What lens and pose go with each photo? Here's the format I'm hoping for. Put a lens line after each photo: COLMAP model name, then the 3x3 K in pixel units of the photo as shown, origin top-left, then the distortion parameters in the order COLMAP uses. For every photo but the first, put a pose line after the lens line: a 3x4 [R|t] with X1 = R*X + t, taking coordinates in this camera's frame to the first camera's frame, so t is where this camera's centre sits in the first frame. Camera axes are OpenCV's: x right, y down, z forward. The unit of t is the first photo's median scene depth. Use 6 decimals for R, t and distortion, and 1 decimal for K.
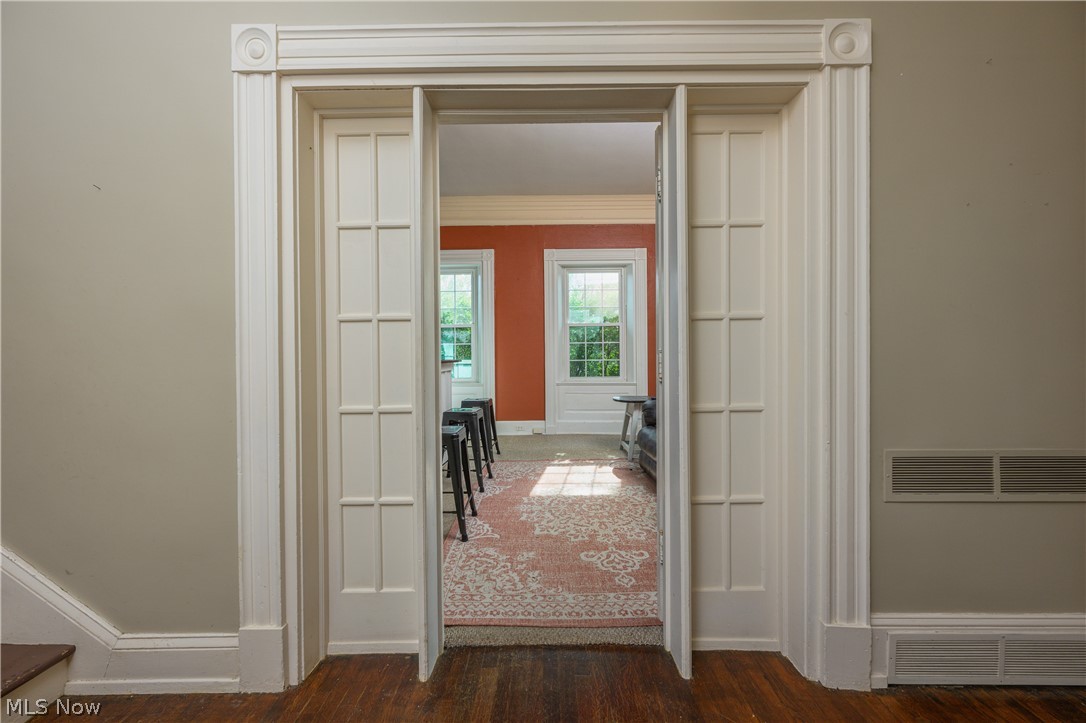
lens RADIAL K [[427.4, 0, 544.2], [0, 427.4, 360.9], [0, 0, 1]] dist [-0.000258, 0.000237]
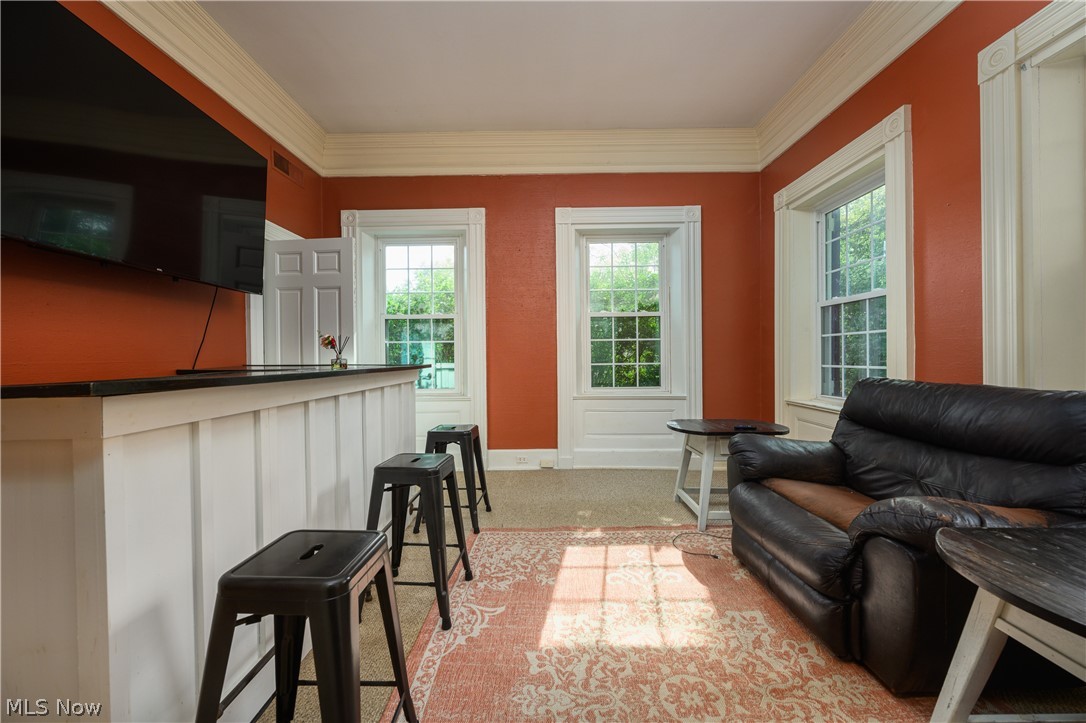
lens RADIAL K [[427.4, 0, 540.2], [0, 427.4, 361.0], [0, 0, 1]] dist [-0.000258, 0.000237]
pose [[0.999908, -0.000964, -0.013533, -0.020146], [0.000939, 0.999998, -0.001885, -0.006737], [0.013535, 0.001872, 0.999907, 0.365655]]
